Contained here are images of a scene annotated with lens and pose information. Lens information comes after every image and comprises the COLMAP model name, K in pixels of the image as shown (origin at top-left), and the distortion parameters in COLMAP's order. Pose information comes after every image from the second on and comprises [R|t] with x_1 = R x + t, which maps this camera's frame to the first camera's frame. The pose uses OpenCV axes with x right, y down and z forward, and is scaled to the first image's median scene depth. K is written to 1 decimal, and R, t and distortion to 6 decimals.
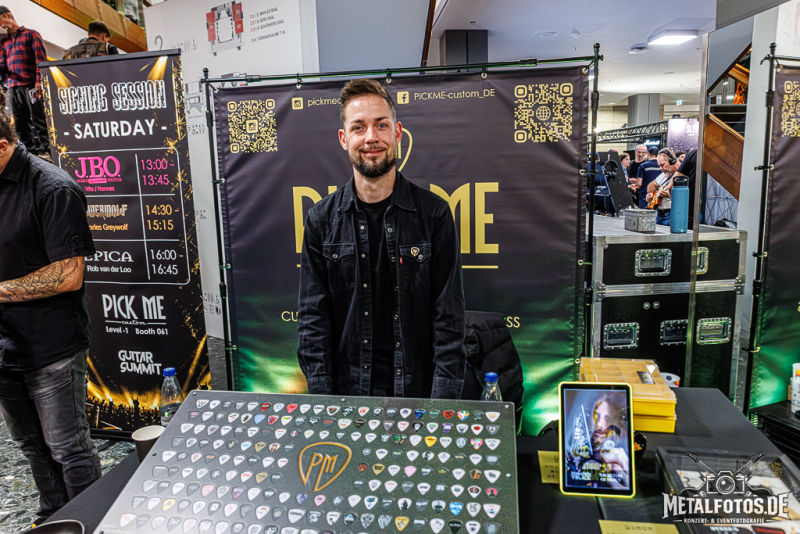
lens RADIAL K [[586.3, 0, 400.0], [0, 586.3, 267.0], [0, 0, 1]] dist [-0.006626, 0.000712]
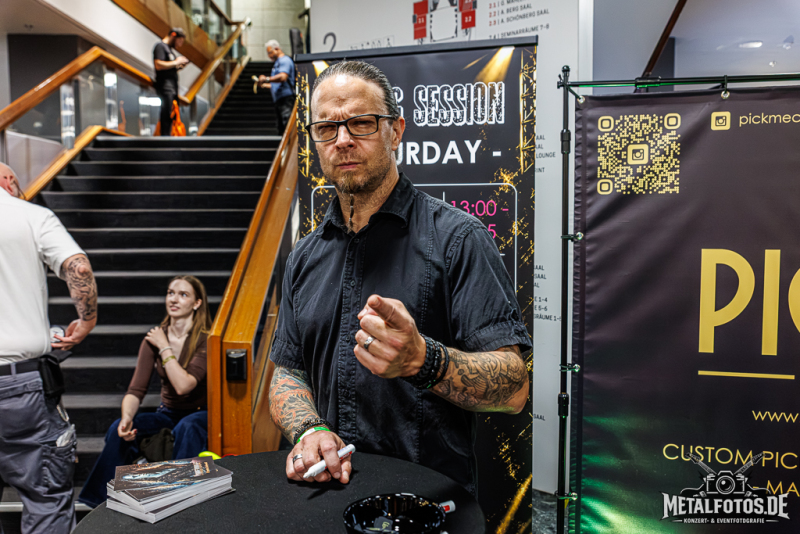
lens RADIAL K [[734.7, 0, 400.0], [0, 734.7, 267.0], [0, 0, 1]] dist [-0.015867, 0.000242]
pose [[0.997393, 0.031033, -0.065144, -0.451992], [-0.036792, 0.995338, -0.089155, -0.033978], [0.062074, 0.091319, 0.993885, 0.188140]]
